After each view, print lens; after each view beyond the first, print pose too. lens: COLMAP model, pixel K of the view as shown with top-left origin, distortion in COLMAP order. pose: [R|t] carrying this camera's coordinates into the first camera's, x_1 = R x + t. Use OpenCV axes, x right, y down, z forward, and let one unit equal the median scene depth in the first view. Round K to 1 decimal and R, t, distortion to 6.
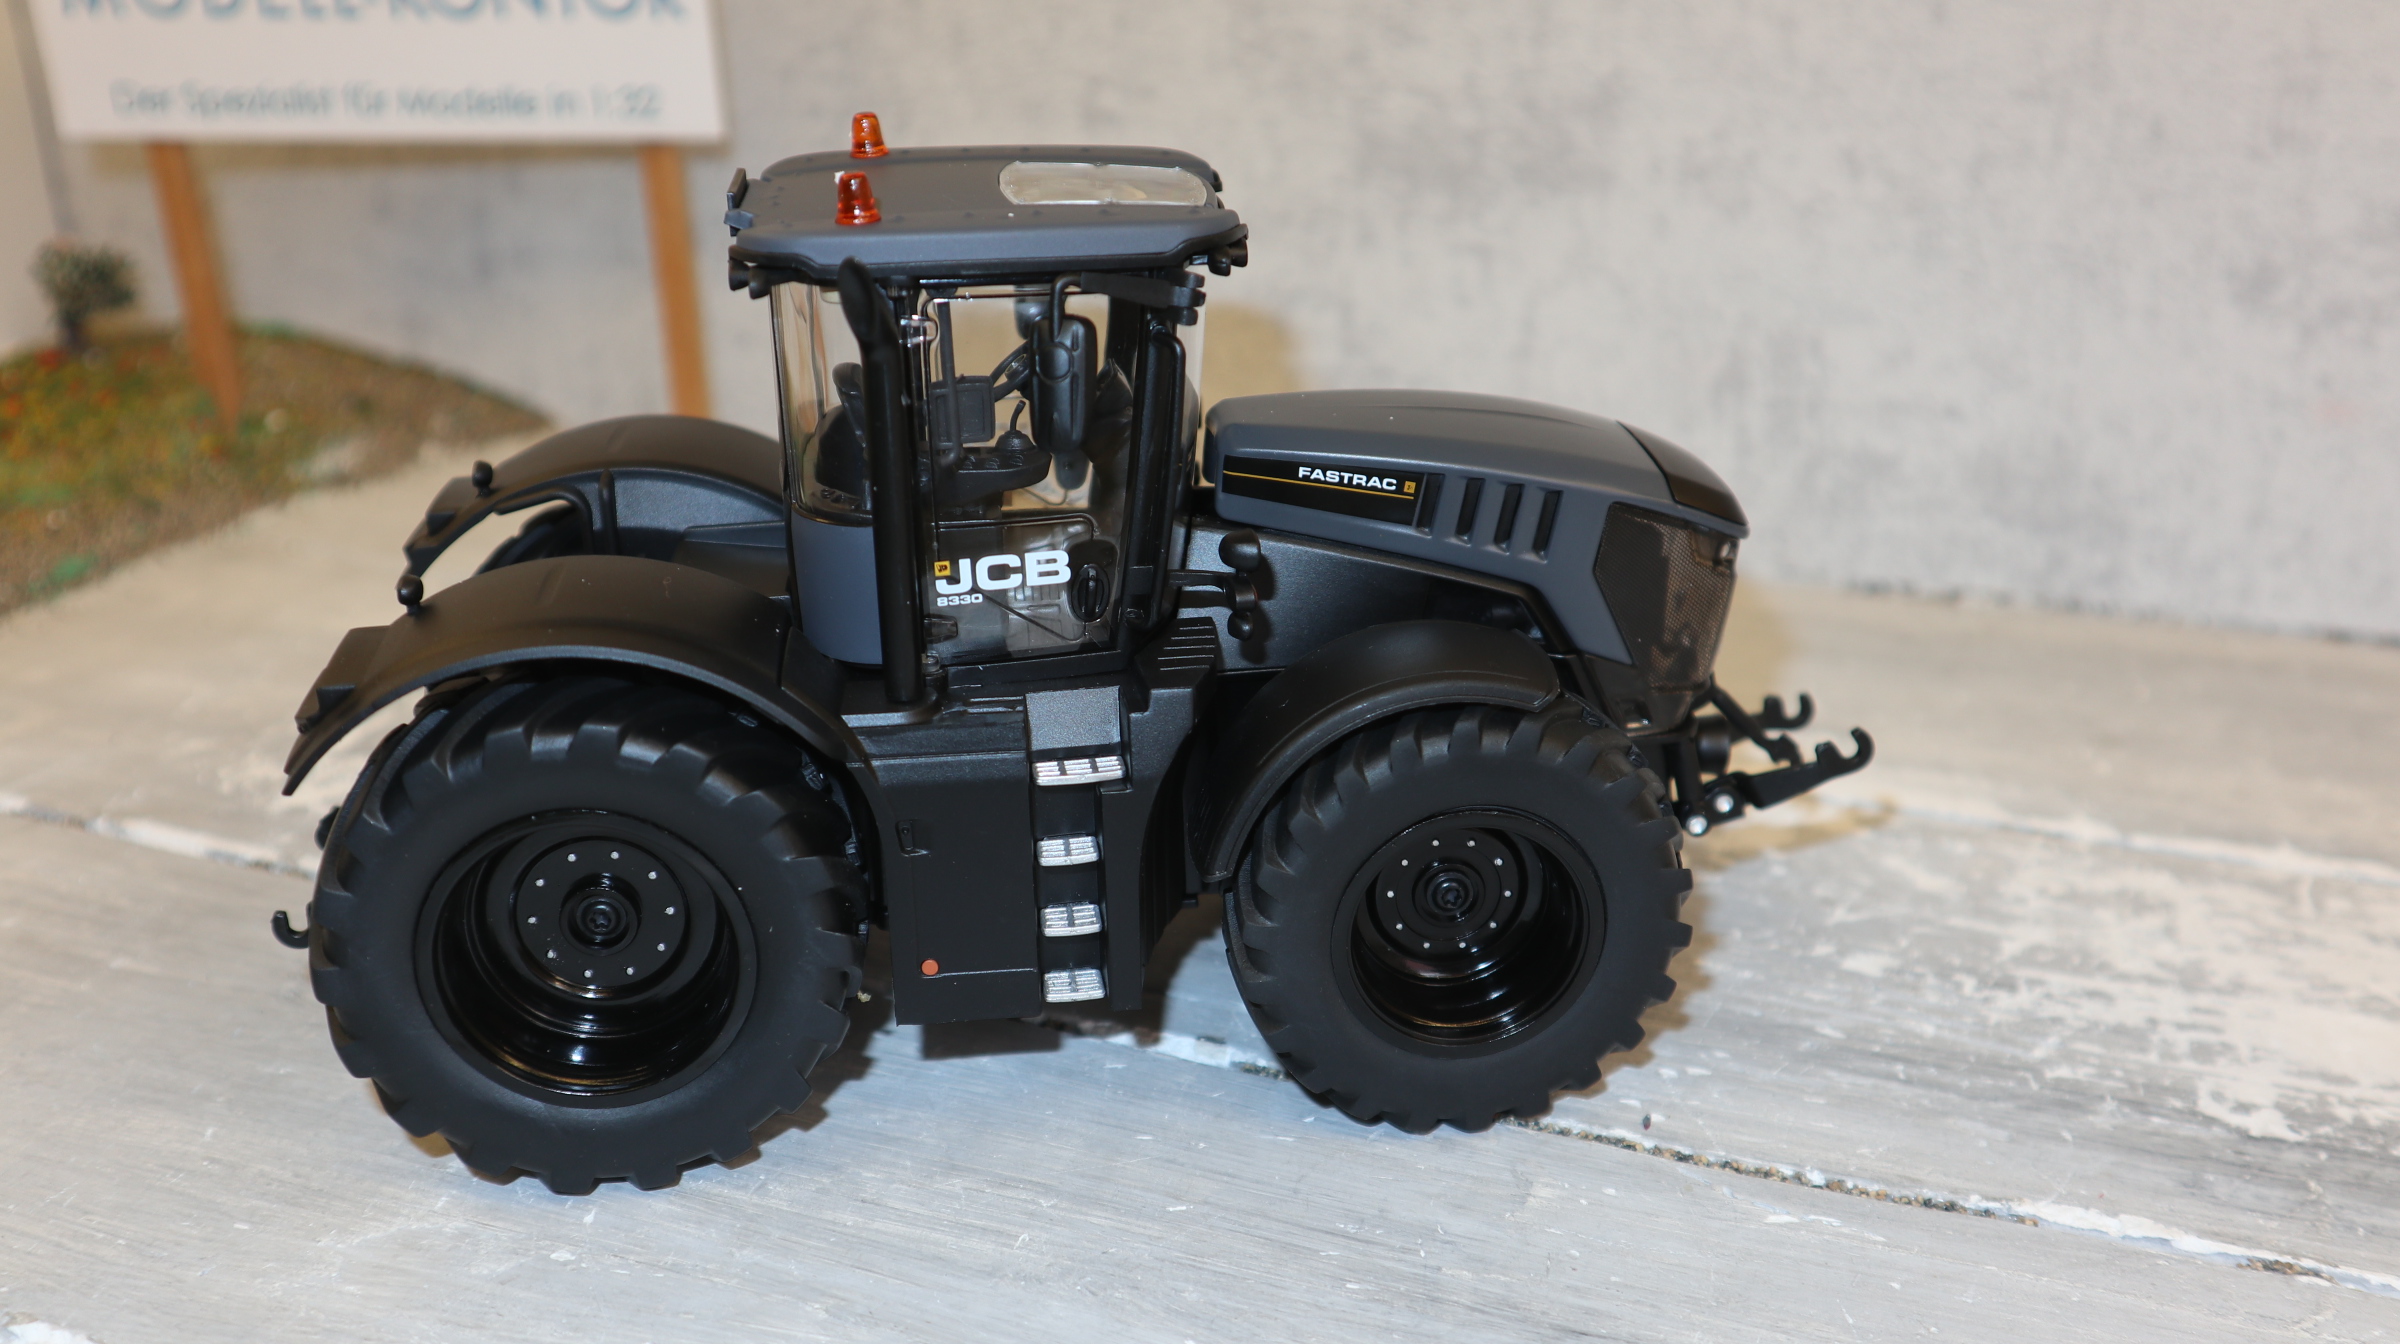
lens RADIAL K [[2414.6, 0, 1195.5], [0, 2414.6, 662.0], [0, 0, 1]] dist [0.006610, 0.000000]
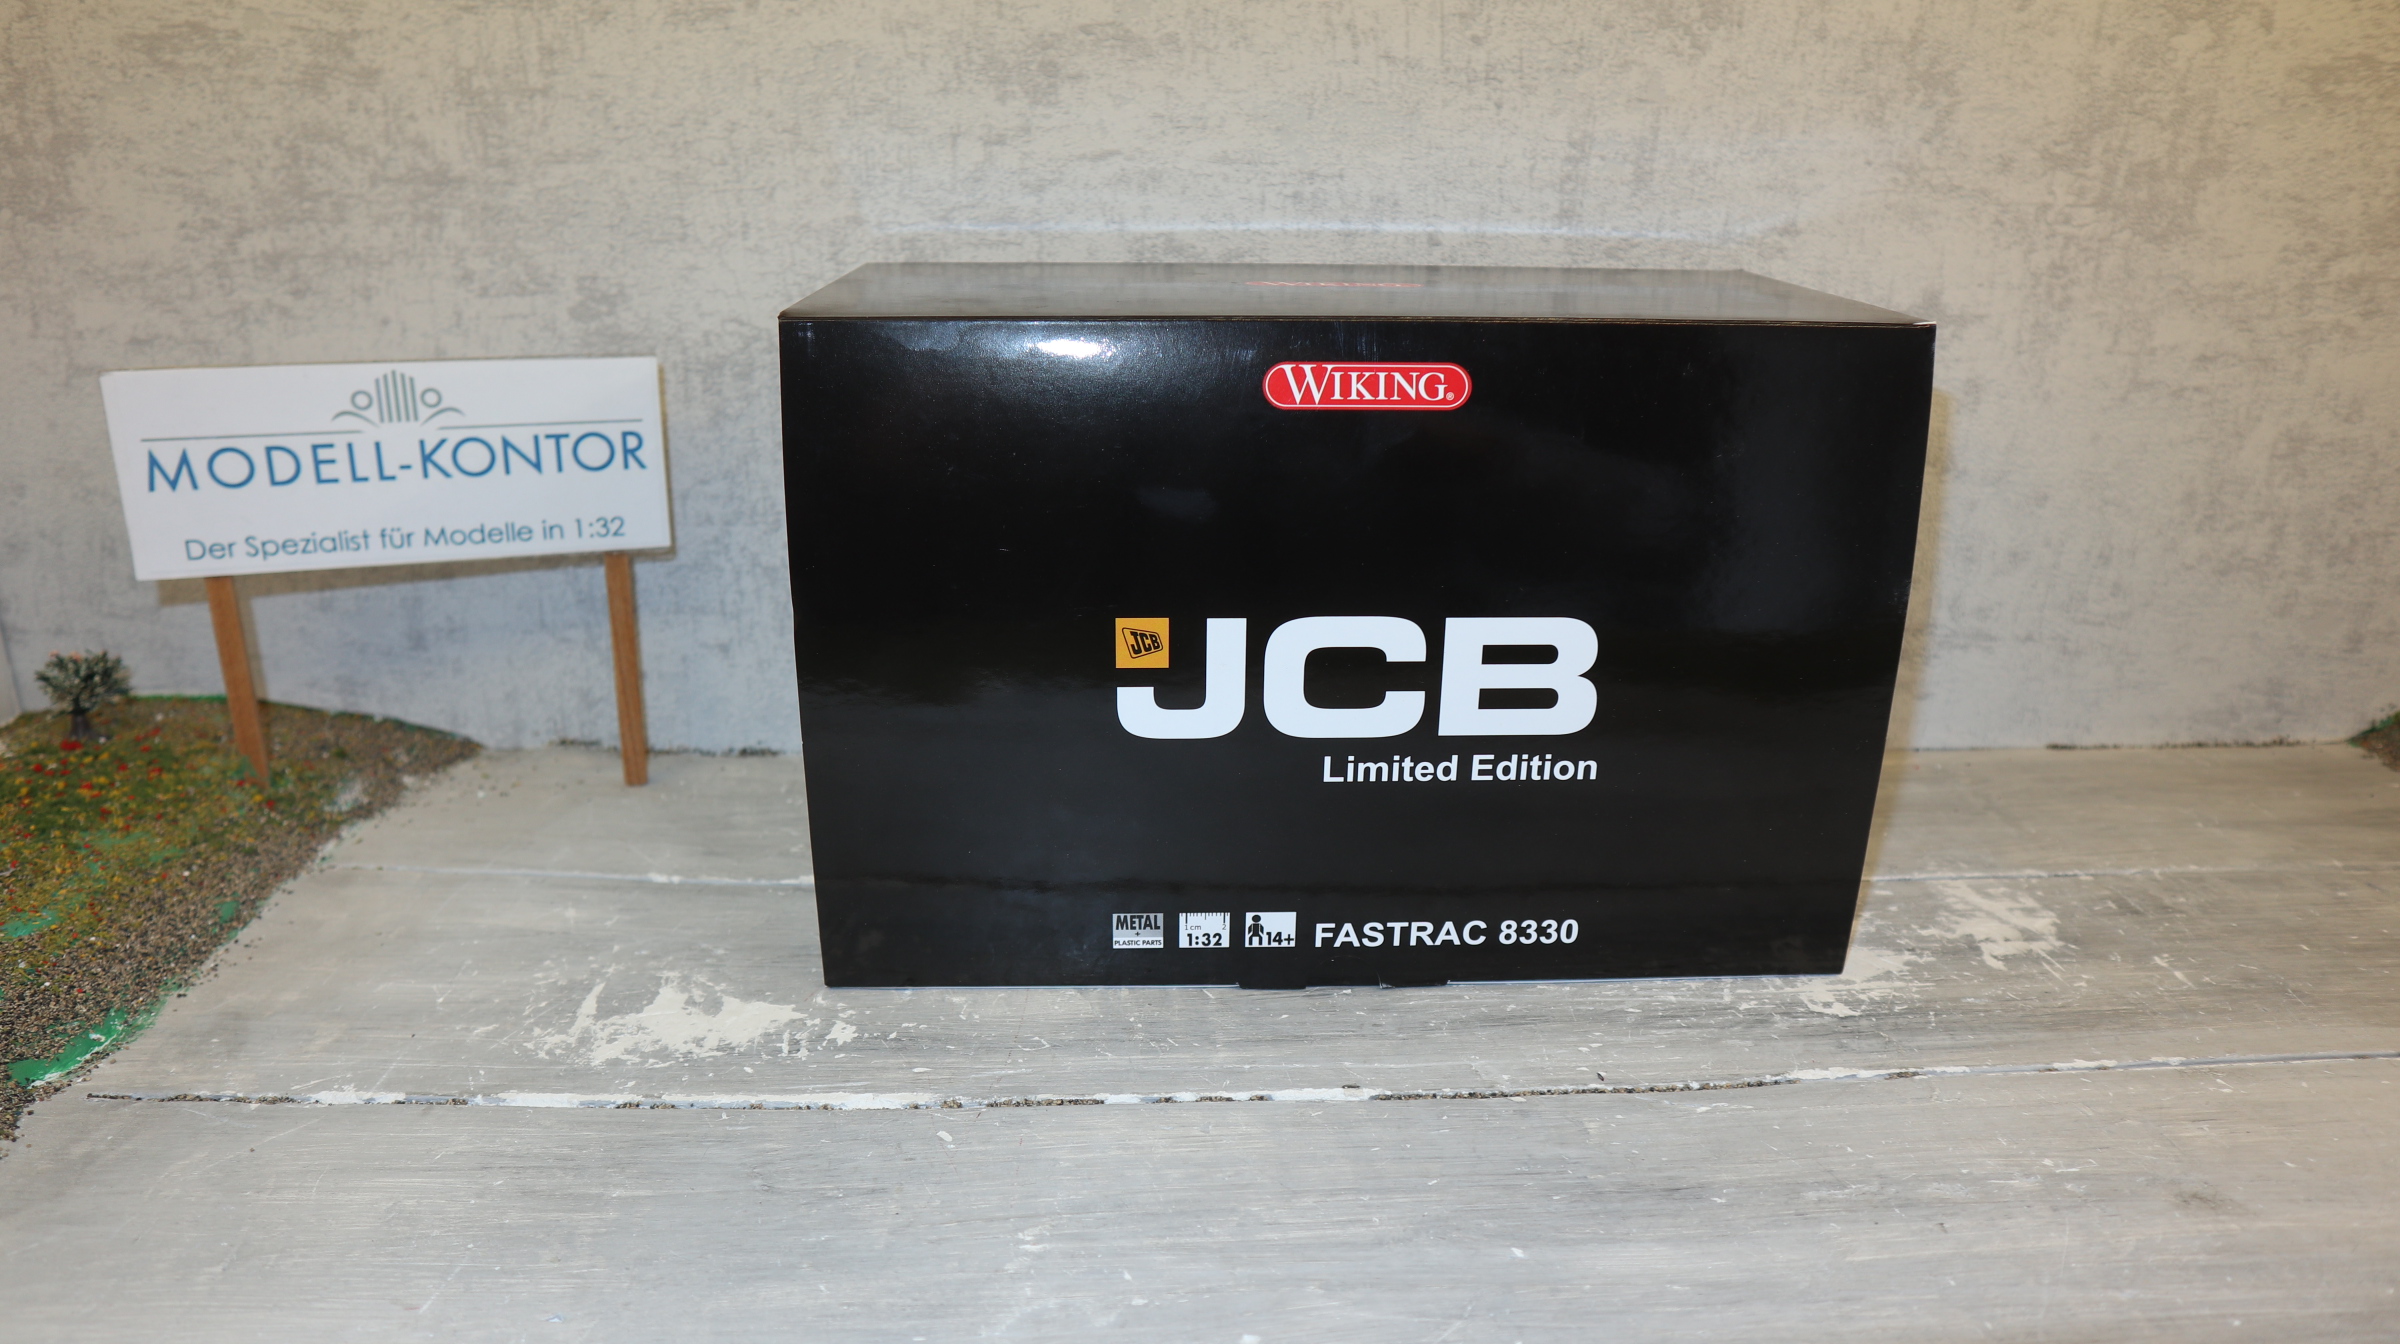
lens RADIAL K [[1653.3, 0, 1192.6], [0, 1653.3, 671.7], [0, 0, 1]] dist [-0.100673, 0.015233]
pose [[0.892981, -0.106808, 0.437237, -0.448068], [0.130768, 0.991099, -0.024966, -0.095594], [-0.430679, 0.079470, 0.899000, -0.021685]]
